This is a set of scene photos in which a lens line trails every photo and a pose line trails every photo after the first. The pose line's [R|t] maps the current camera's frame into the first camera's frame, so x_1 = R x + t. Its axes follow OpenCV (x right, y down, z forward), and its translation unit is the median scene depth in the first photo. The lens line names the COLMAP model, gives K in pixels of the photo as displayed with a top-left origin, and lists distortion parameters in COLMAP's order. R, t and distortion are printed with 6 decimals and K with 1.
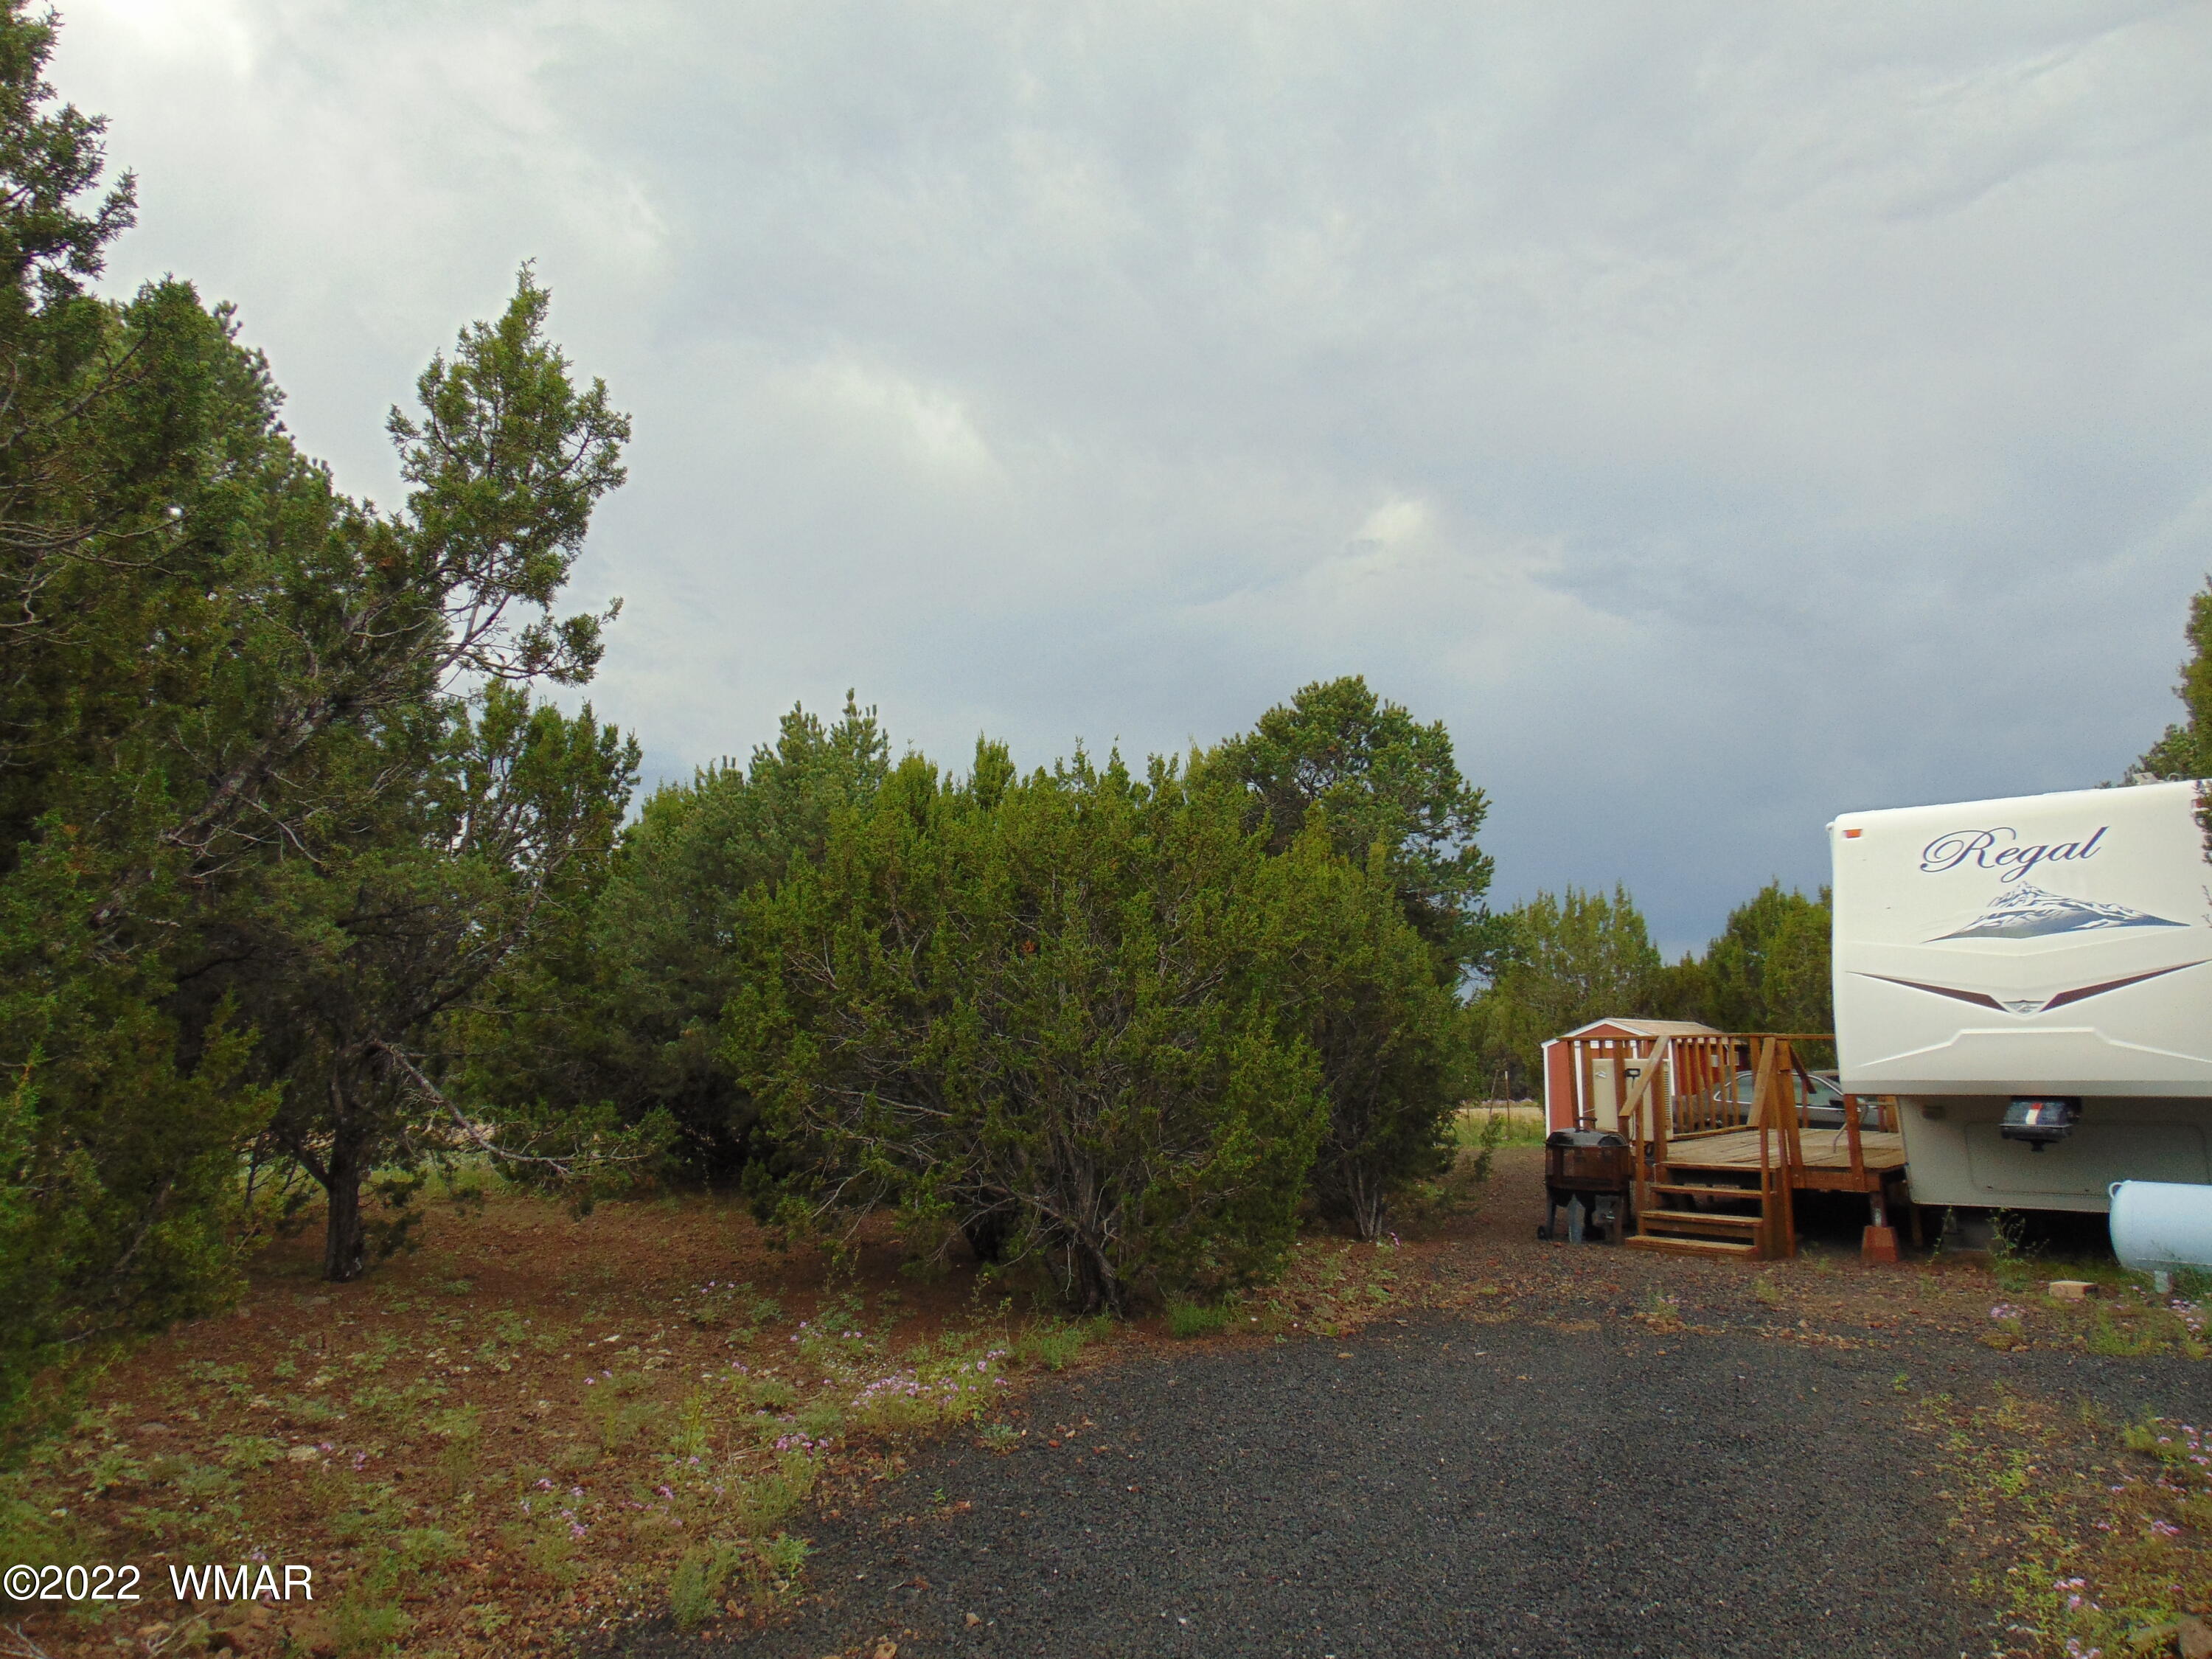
lens RADIAL K [[1678.3, 0, 1084.7], [0, 1678.3, 827.1], [0, 0, 1]] dist [-0.071599, 0.129029]
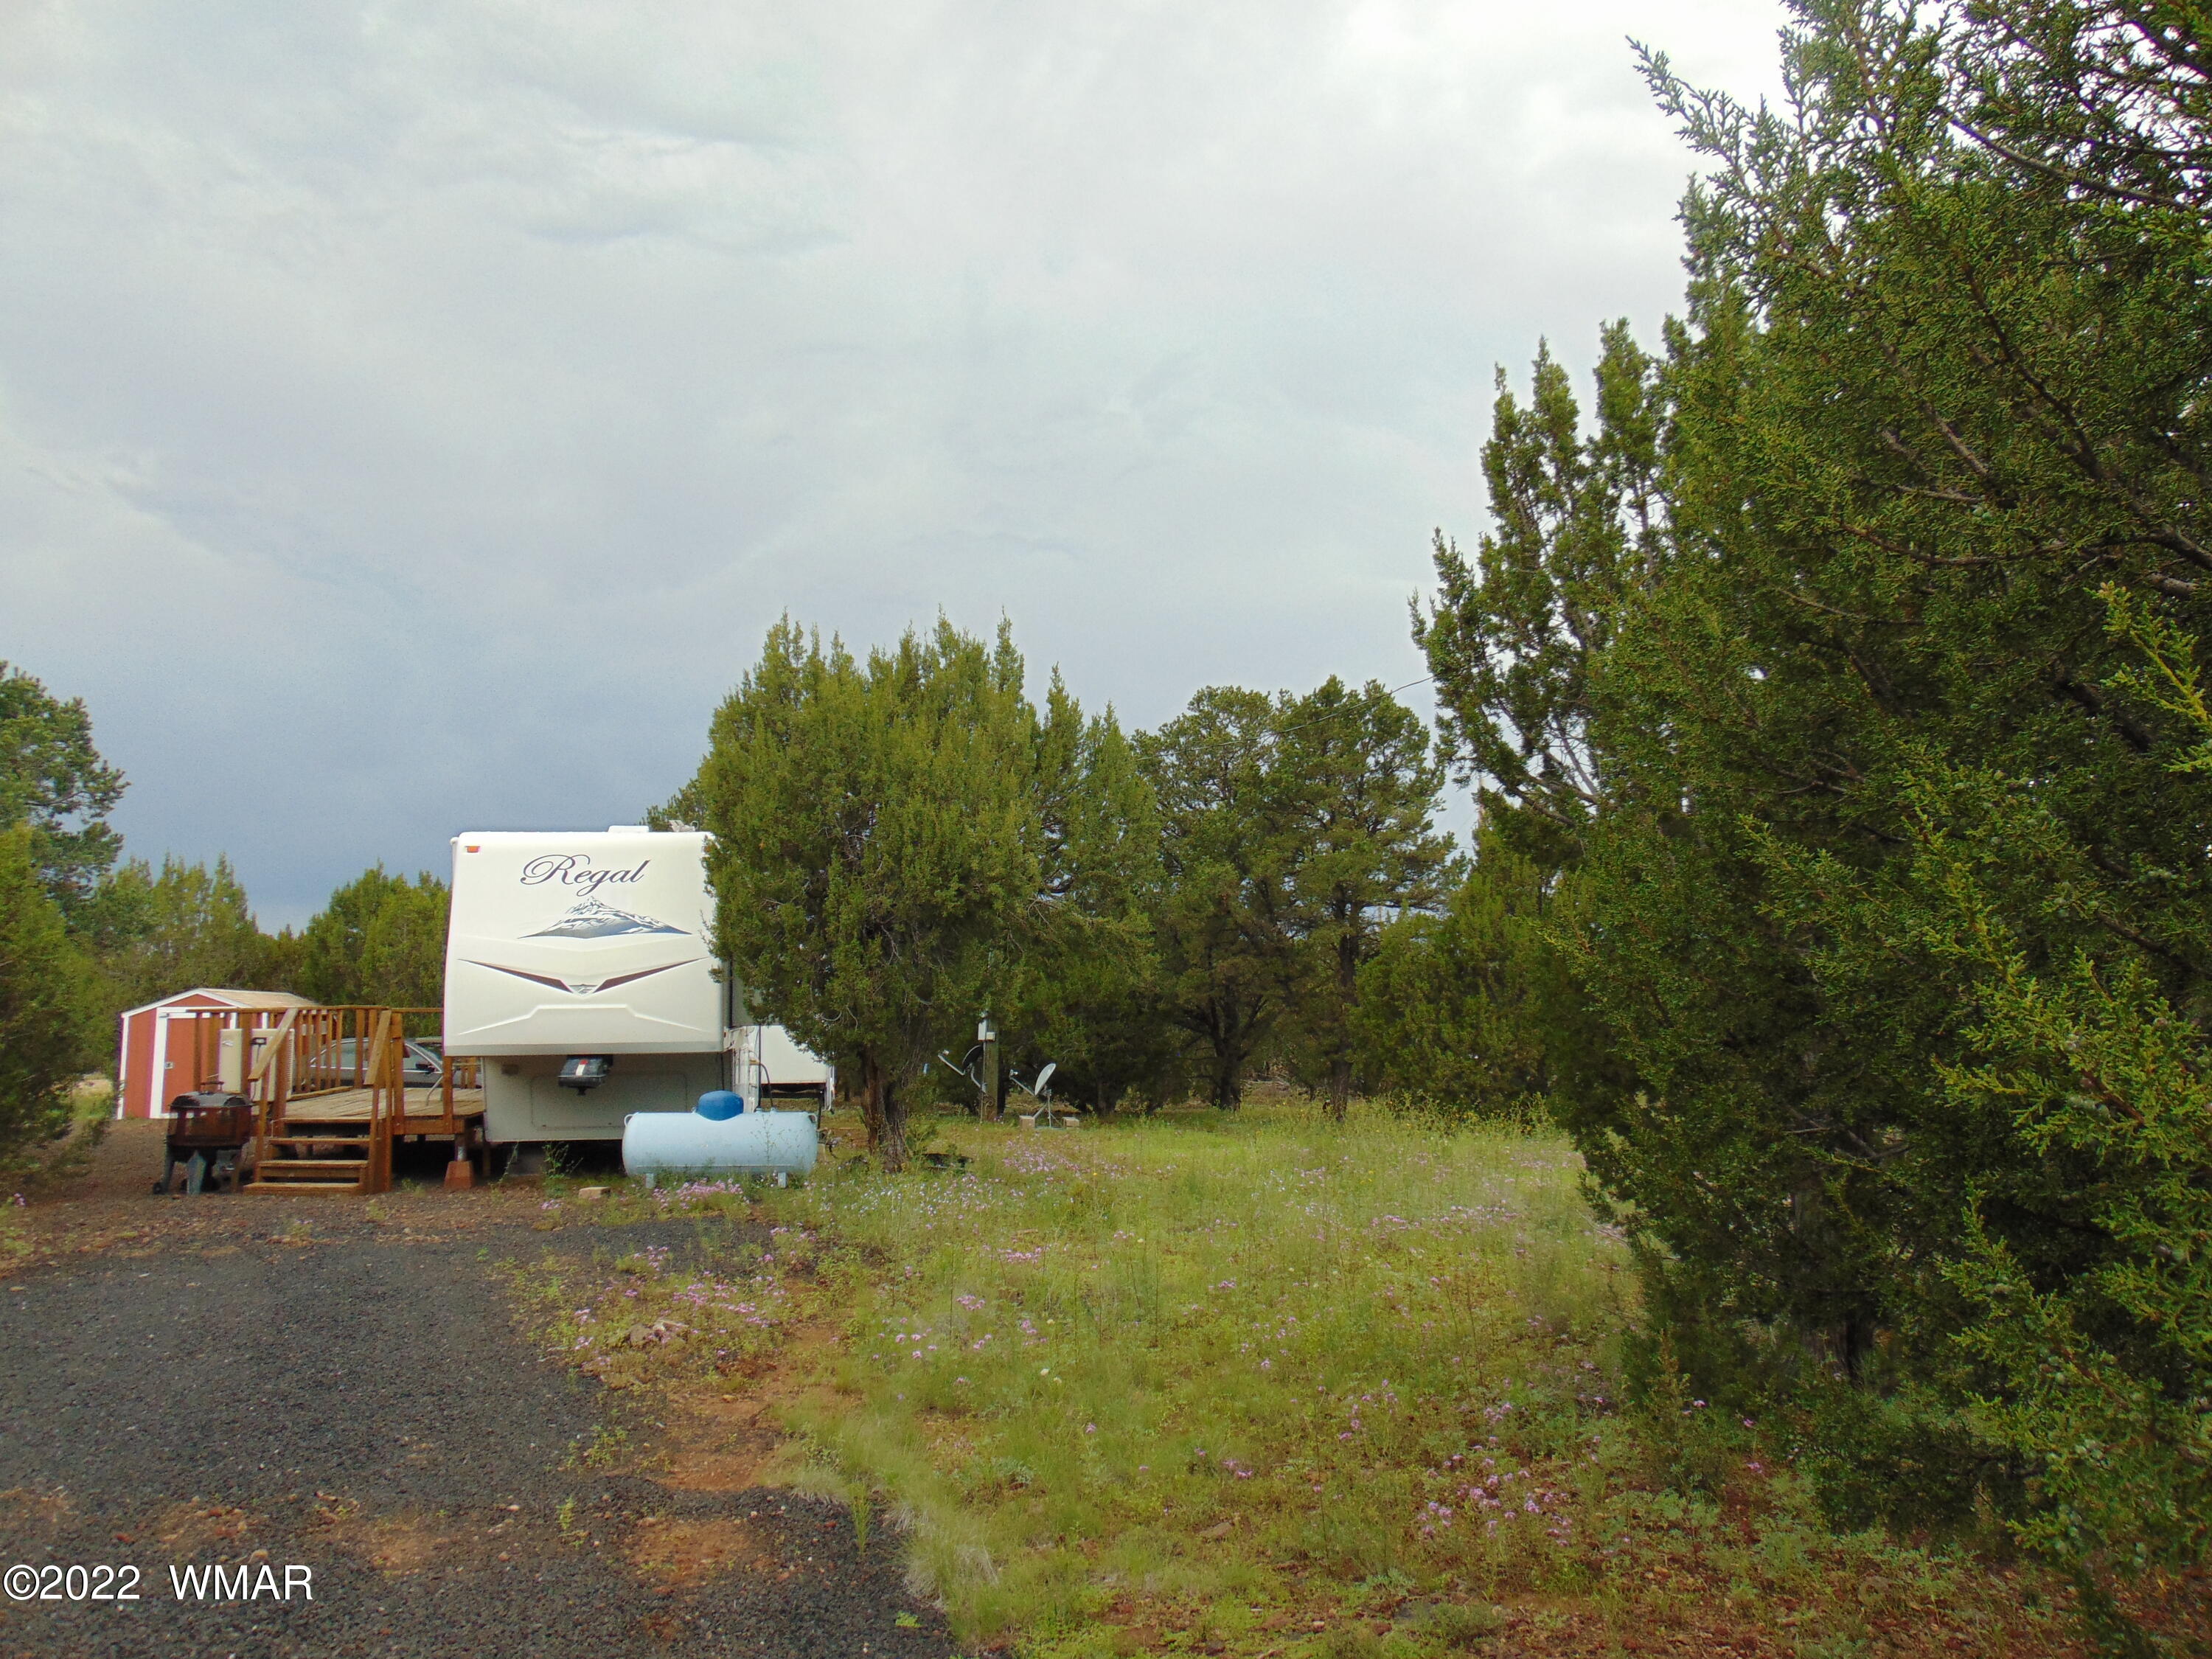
lens RADIAL K [[1666.8, 0, 1108.9], [0, 1666.8, 838.0], [0, 0, 1]] dist [-0.036076, 0.076951]
pose [[0.681084, 0.076340, 0.728215, -0.109646], [-0.094694, 0.995381, -0.015783, -0.026771], [-0.726057, -0.058208, 0.685167, -0.183312]]
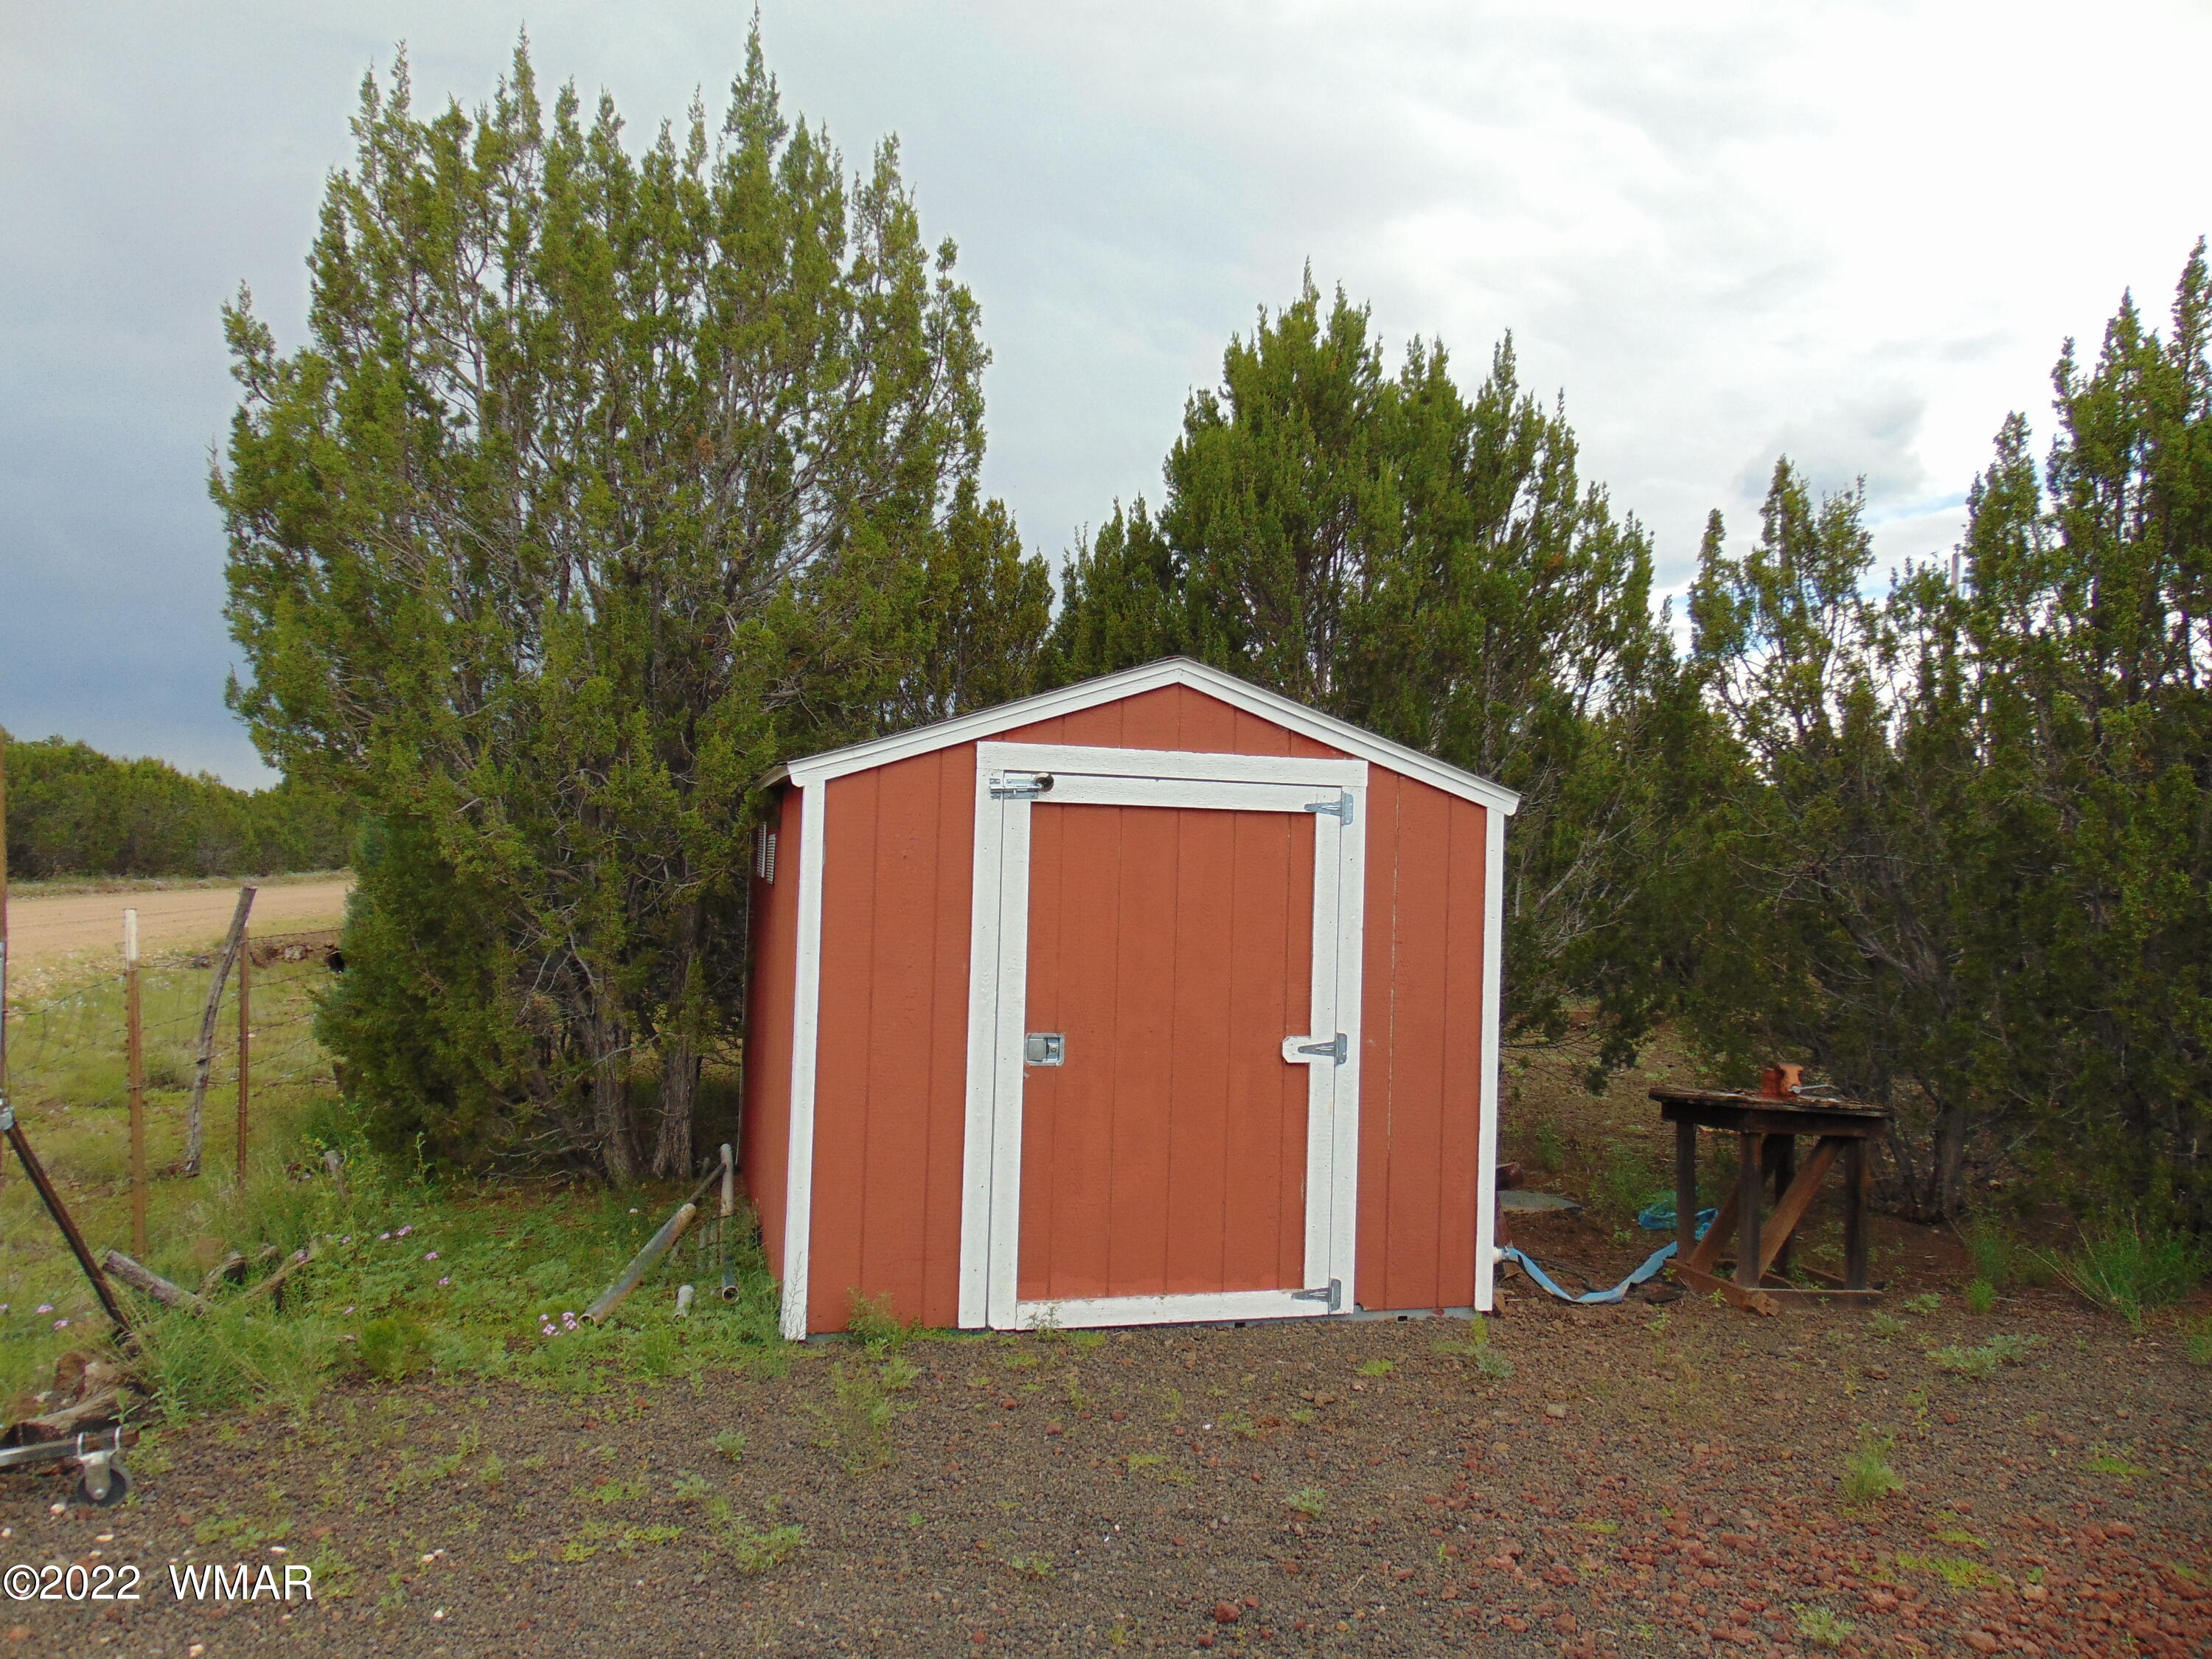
lens RADIAL K [[1677.7, 0, 1106.0], [0, 1677.7, 829.5], [0, 0, 1]] dist [0.017693, 0.003797]
pose [[0.475826, 0.028838, 0.879066, 0.286862], [-0.155549, 0.986467, 0.051835, 0.266706], [-0.865675, -0.161403, 0.473873, 1.931184]]
